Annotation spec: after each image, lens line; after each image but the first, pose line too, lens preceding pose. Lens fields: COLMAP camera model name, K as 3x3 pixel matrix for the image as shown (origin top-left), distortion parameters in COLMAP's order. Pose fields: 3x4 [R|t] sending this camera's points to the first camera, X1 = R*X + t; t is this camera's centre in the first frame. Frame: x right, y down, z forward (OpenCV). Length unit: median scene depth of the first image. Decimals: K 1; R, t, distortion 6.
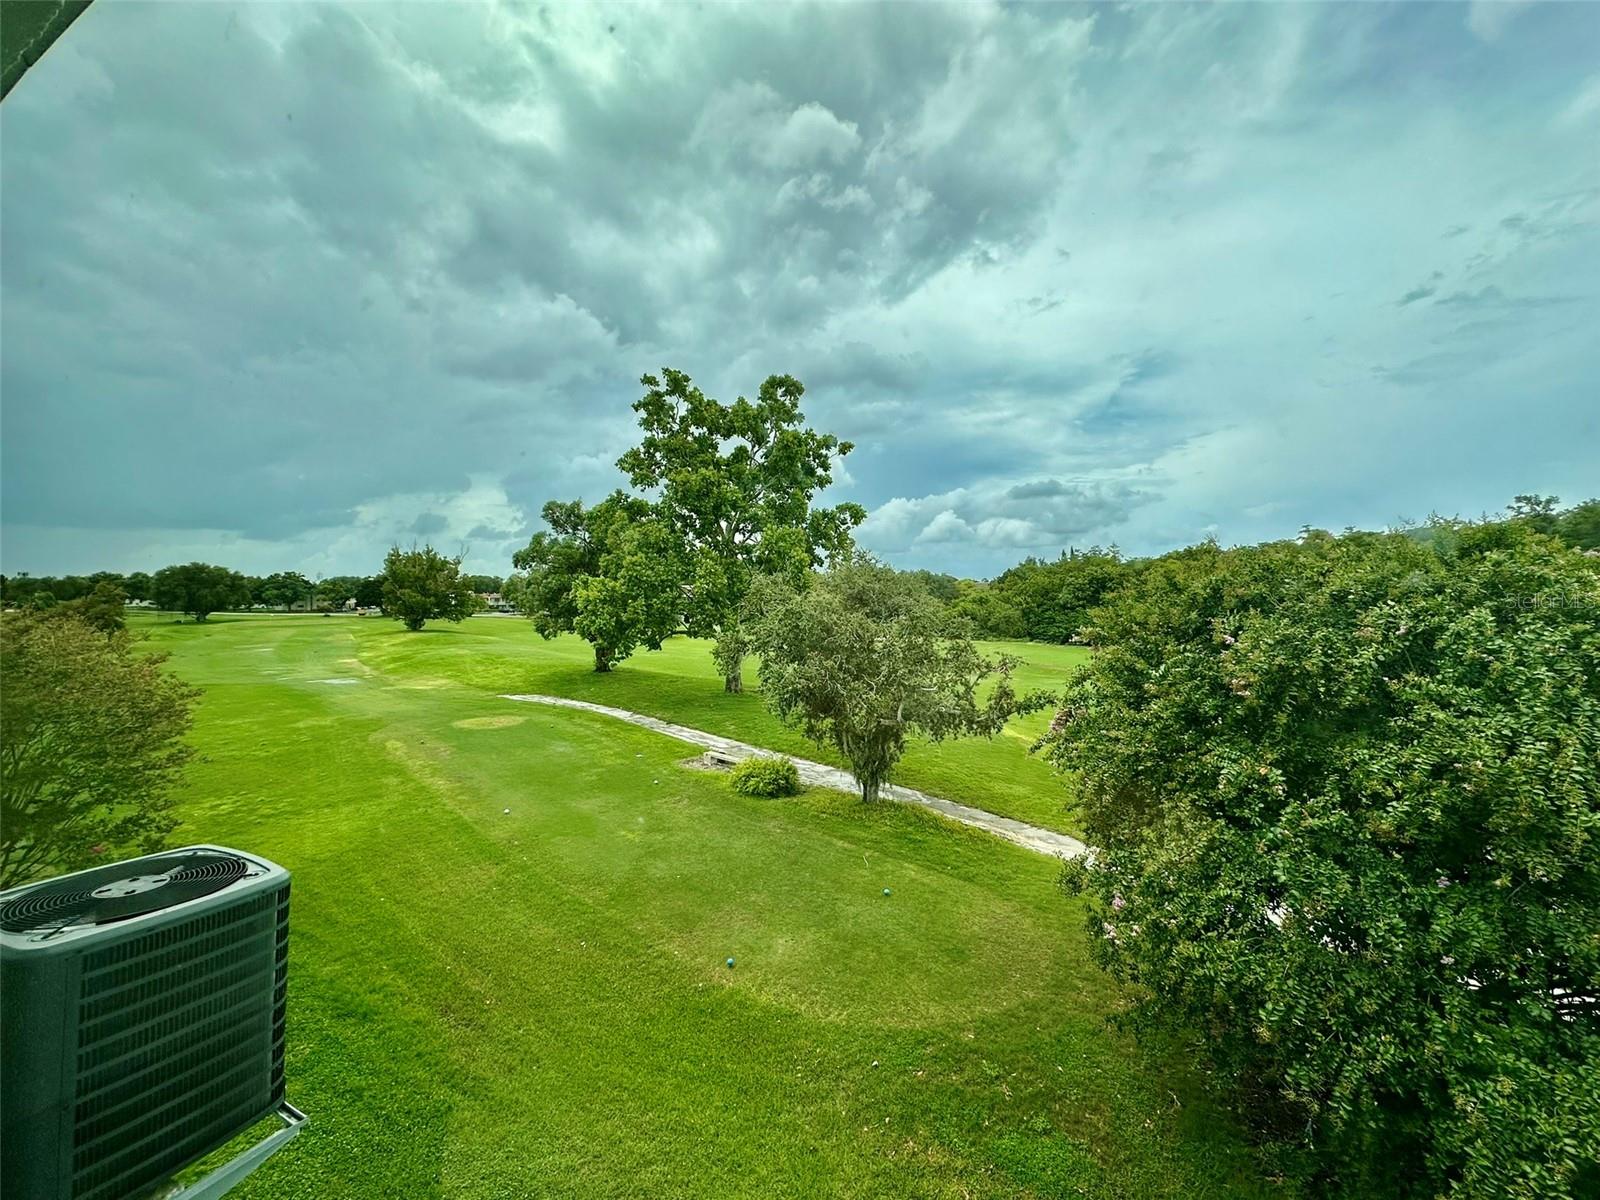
lens RADIAL K [[636.9, 0, 801.3], [0, 636.9, 598.3], [0, 0, 1]] dist [-0.003262, 0.001246]
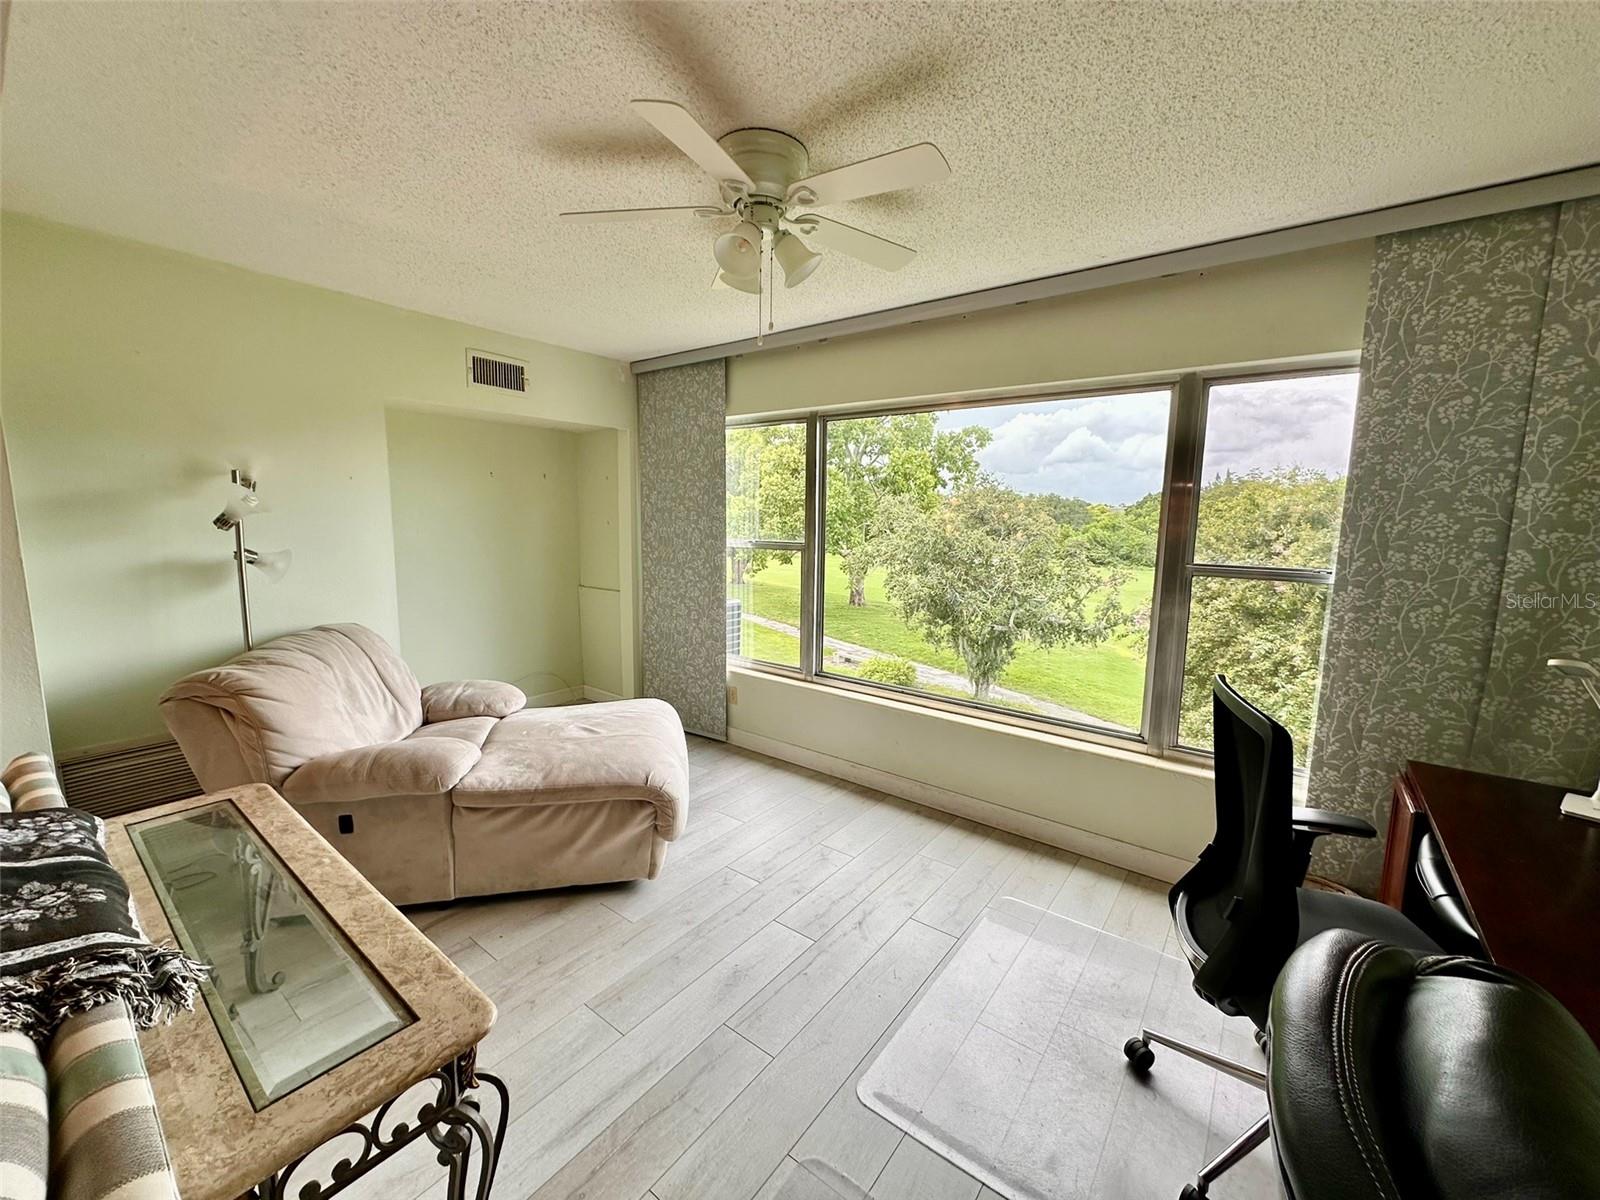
lens RADIAL K [[636.9, 0, 803.8], [0, 636.9, 597.7], [0, 0, 1]] dist [-0.003262, 0.001246]
pose [[0.983328, 0.037801, -0.177871, -0.007096], [-0.016267, 0.992519, 0.121003, 0.009948], [0.181114, -0.116092, 0.976586, -0.144947]]
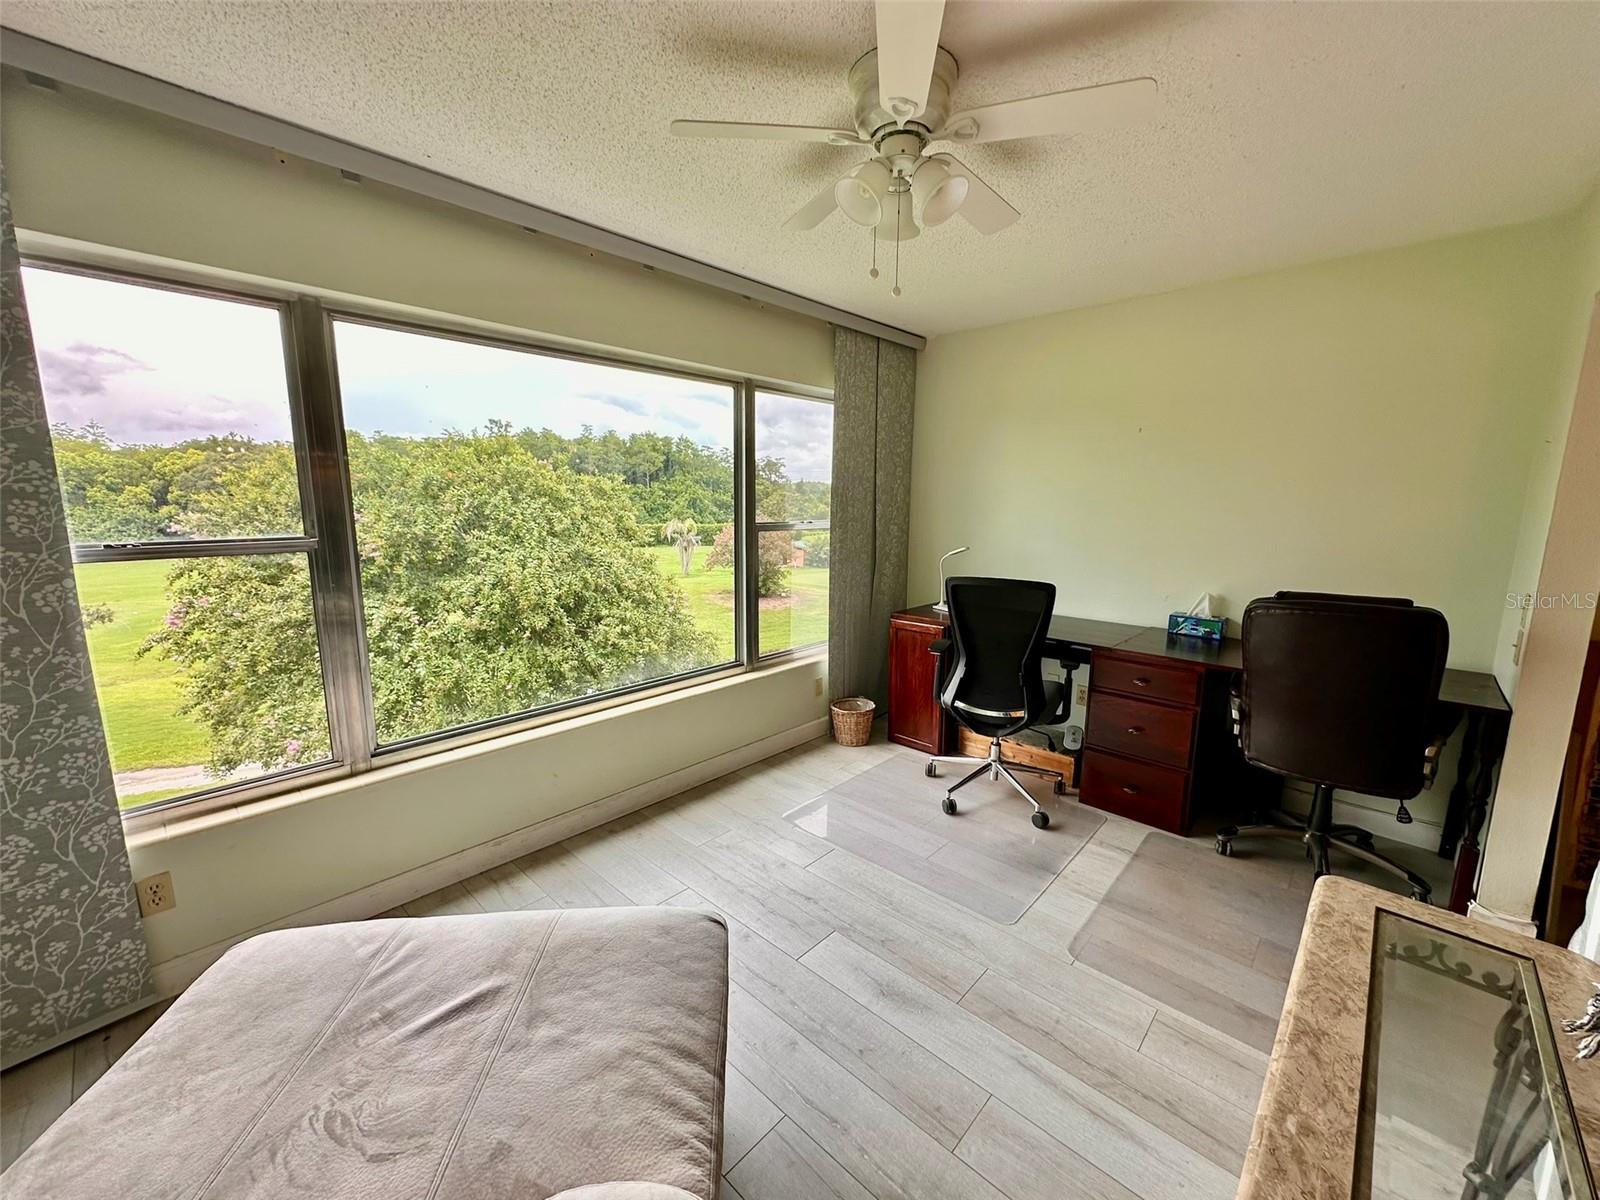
lens RADIAL K [[636.9, 0, 799.6], [0, 636.9, 599.4], [0, 0, 1]] dist [-0.003262, 0.001246]
pose [[0.279096, -0.153154, 0.947971, -0.108559], [0.001453, 0.987266, 0.159074, 0.010393], [-0.960262, -0.043020, 0.275764, -0.071222]]
